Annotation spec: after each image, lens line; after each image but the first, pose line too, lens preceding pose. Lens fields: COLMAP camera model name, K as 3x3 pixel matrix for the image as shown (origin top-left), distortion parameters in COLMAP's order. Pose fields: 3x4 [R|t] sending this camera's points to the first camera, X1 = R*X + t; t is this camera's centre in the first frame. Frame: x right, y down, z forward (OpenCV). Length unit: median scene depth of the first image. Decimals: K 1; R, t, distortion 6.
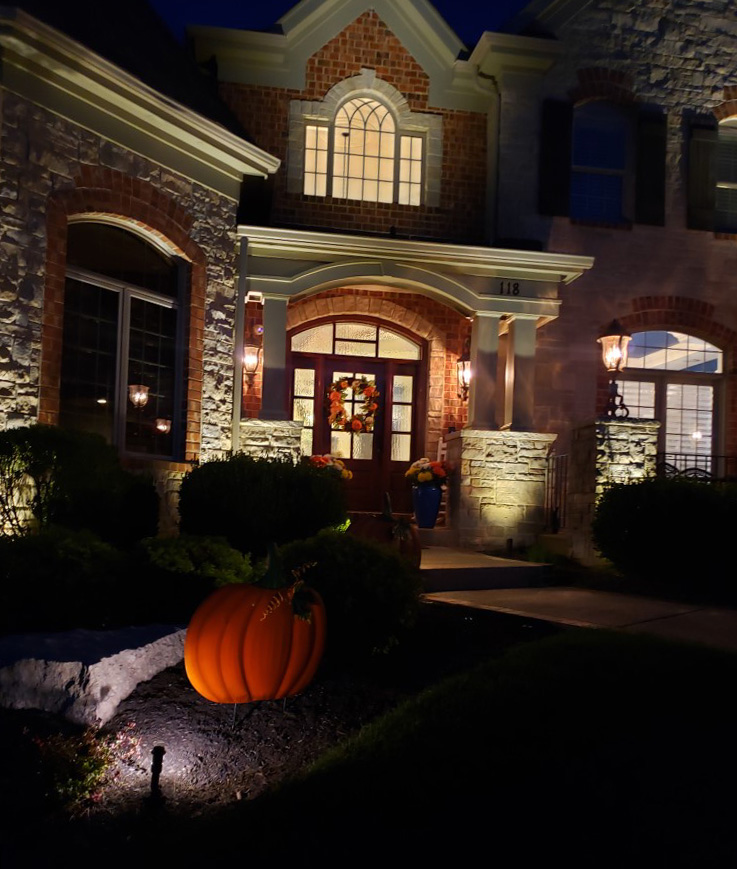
lens RADIAL K [[852.2, 0, 368.6], [0, 852.2, 513.8], [0, 0, 1]] dist [0.056604, -0.081529]
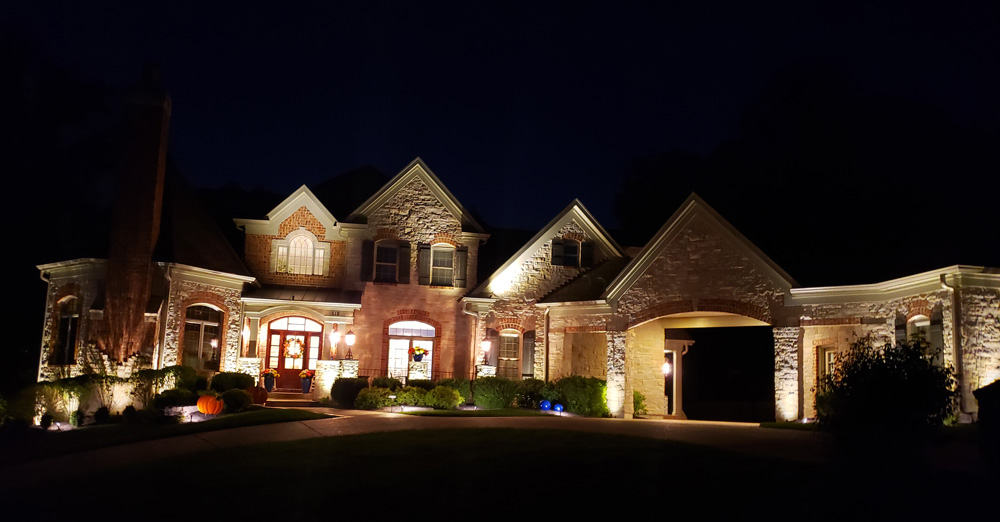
lens RADIAL K [[859.2, 0, 527.9], [0, 859.2, 311.6], [0, 0, 1]] dist [0.004456, 0.000024]
pose [[0.999451, 0.004866, 0.032765, 0.635378], [-0.001331, 0.994250, -0.107076, 0.045388], [-0.033097, 0.106973, 0.993711, -1.735176]]
